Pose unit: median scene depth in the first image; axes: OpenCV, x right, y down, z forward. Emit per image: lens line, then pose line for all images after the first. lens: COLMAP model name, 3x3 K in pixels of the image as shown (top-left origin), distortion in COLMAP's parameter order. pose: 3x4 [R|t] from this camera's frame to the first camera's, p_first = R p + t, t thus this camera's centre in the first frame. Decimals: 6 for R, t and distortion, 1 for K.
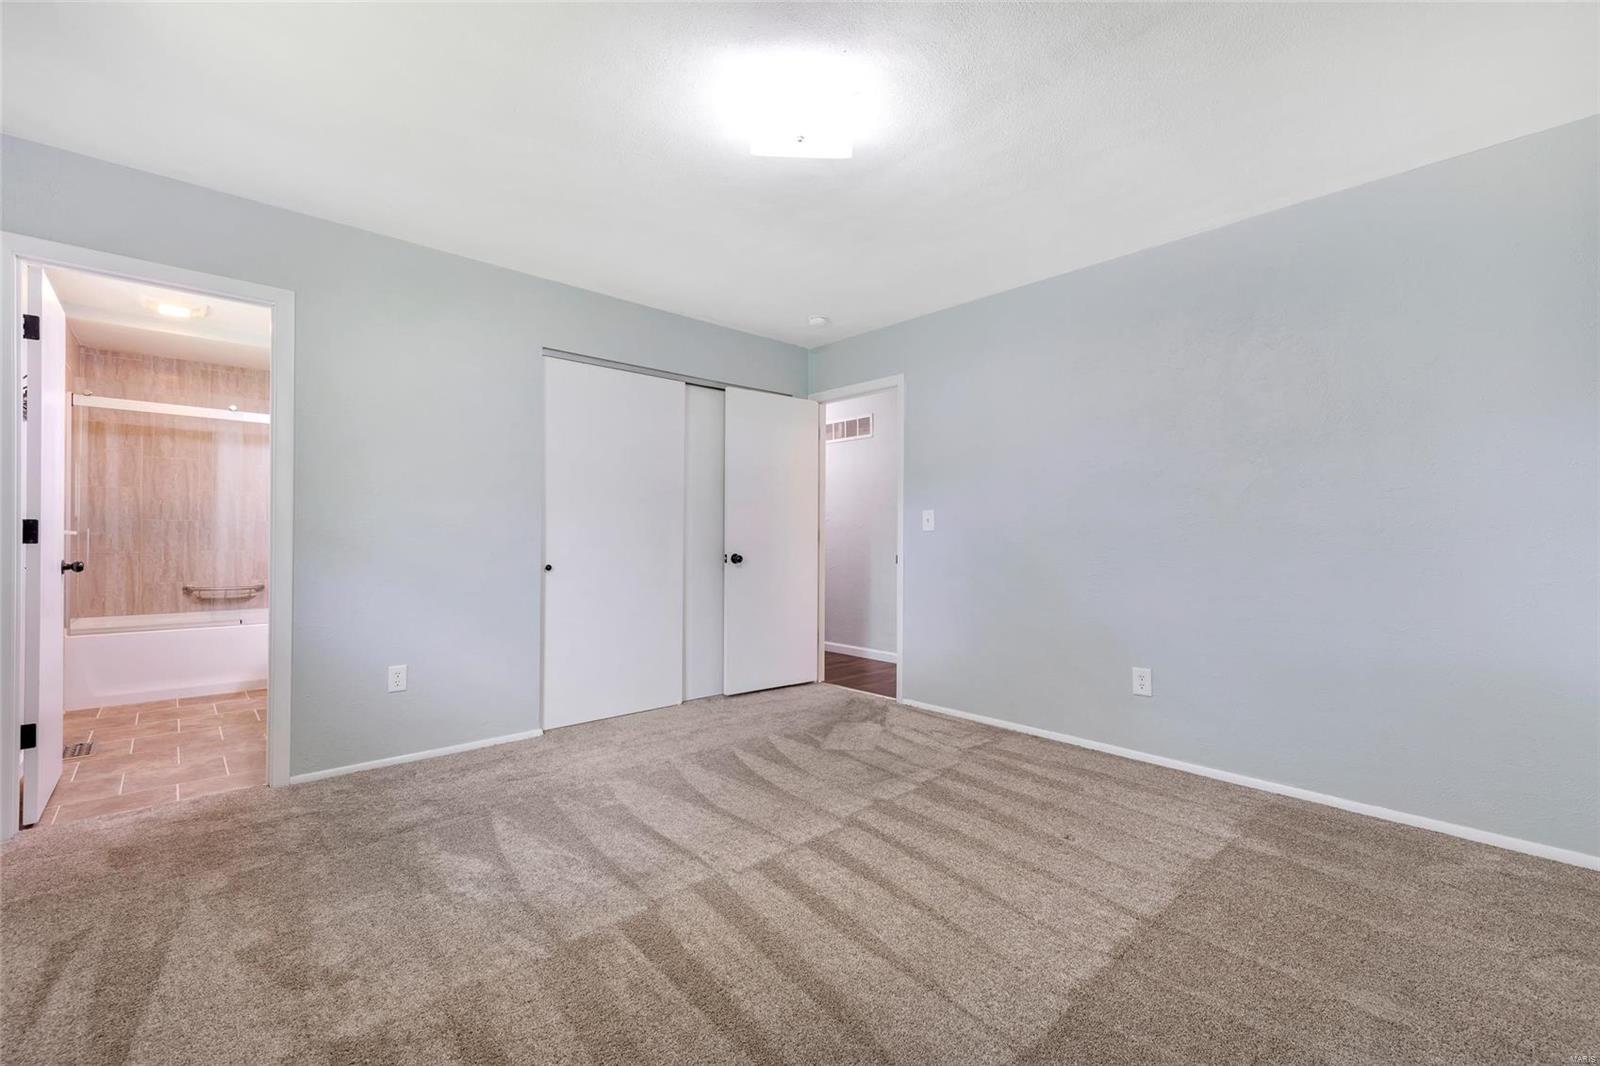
lens RADIAL K [[669.1, 0, 799.7], [0, 669.1, 537.6], [0, 0, 1]] dist [0.003348, -0.000156]
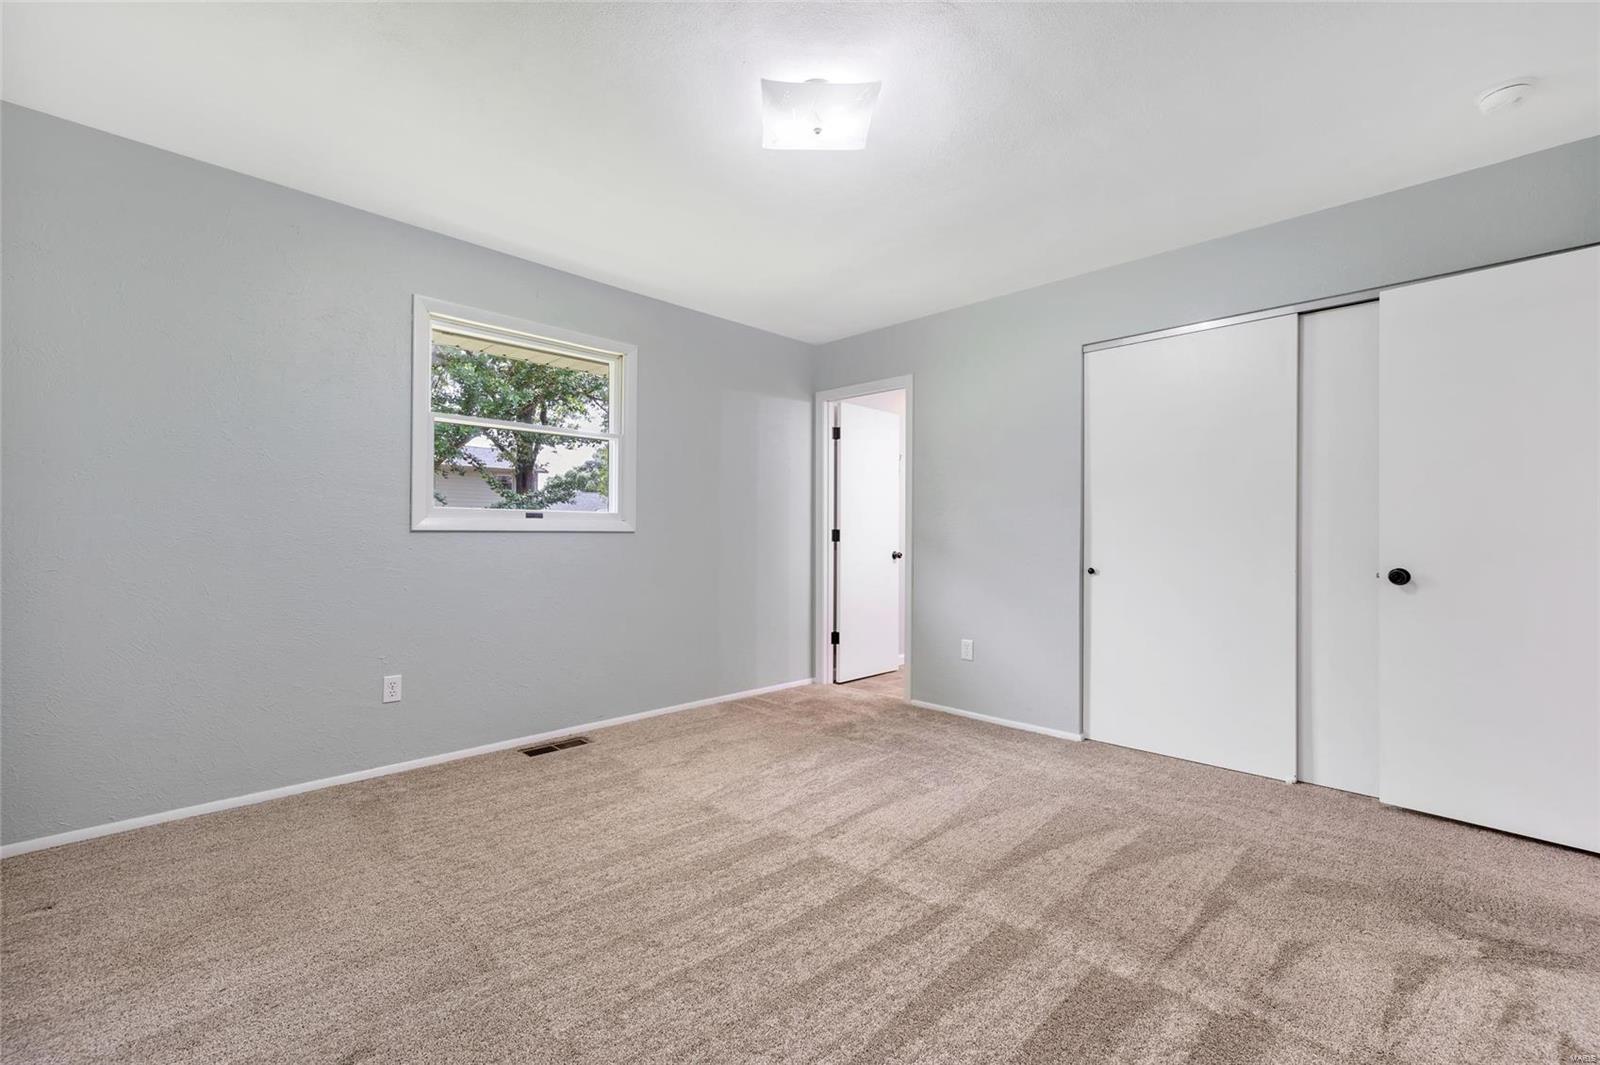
lens RADIAL K [[669.1, 0, 798.5], [0, 669.1, 535.3], [0, 0, 1]] dist [0.003348, -0.000156]
pose [[0.049848, -0.003578, -0.998750, 0.763882], [-0.003727, 0.999986, -0.003769, -0.001695], [0.998750, 0.003910, 0.049834, 0.716731]]
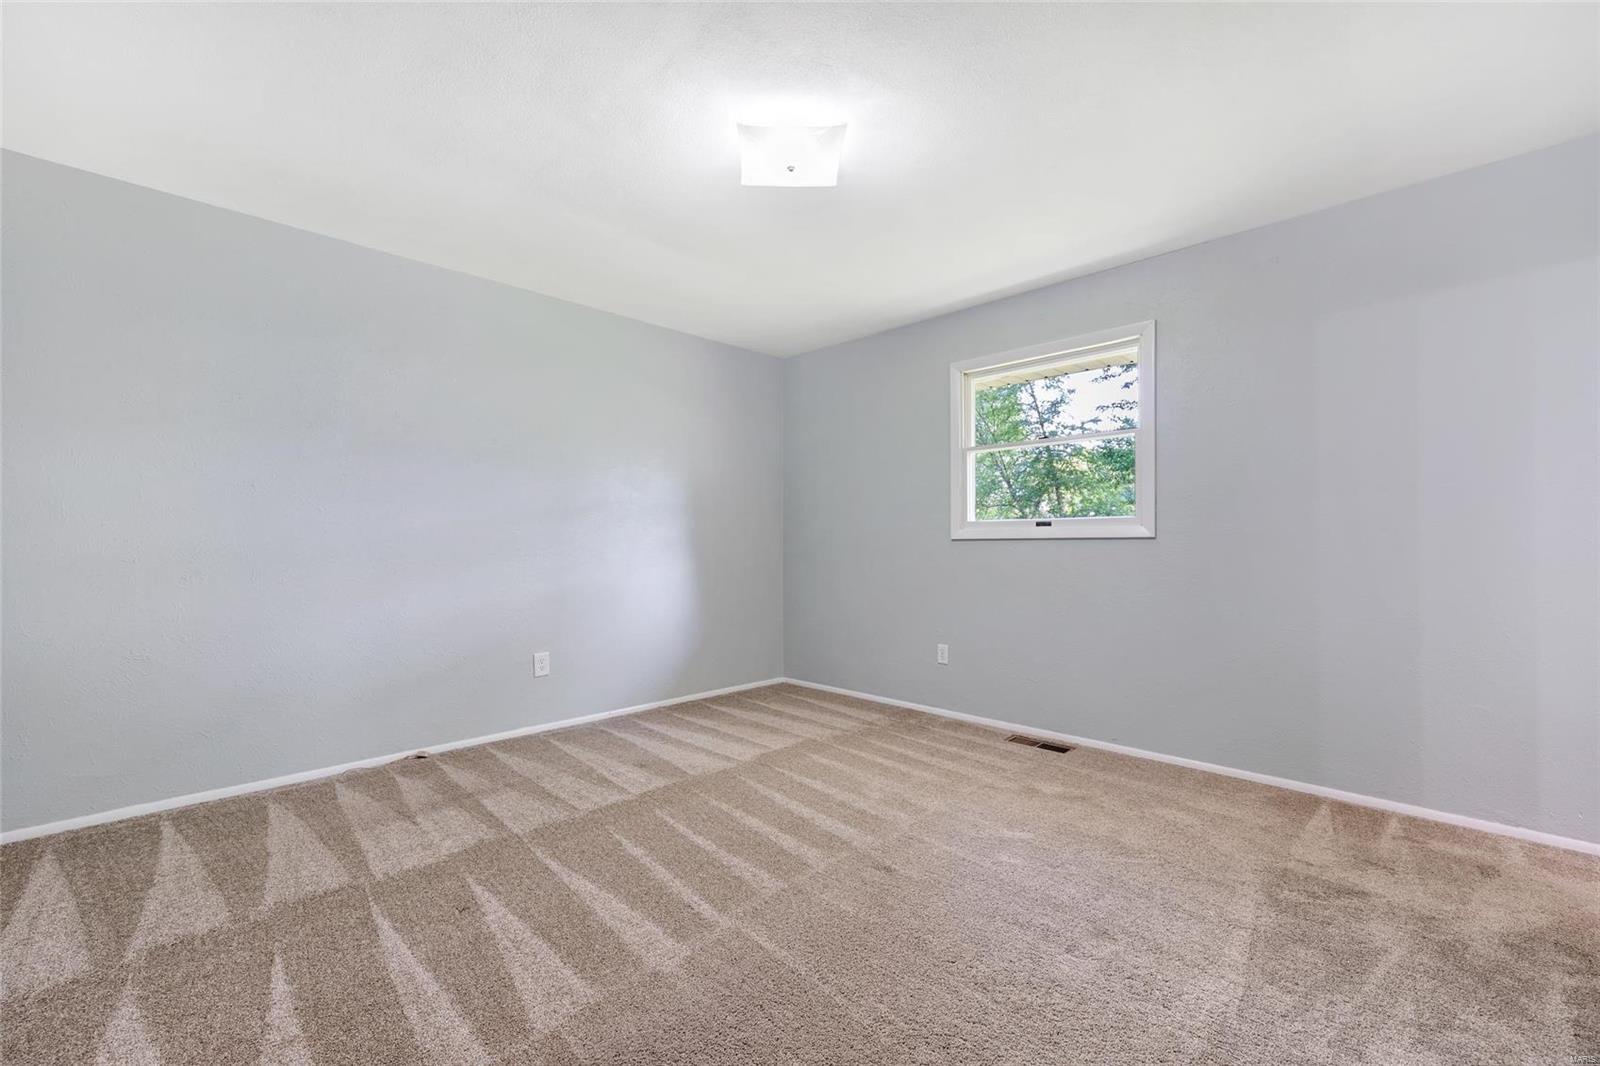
lens RADIAL K [[669.1, 0, 800.2], [0, 669.1, 532.4], [0, 0, 1]] dist [0.003348, -0.000156]
pose [[-0.999139, -0.000156, -0.041489, 0.028209], [0.000751, 0.999761, -0.021854, 0.004627], [0.041482, -0.021866, -0.998900, 1.605734]]
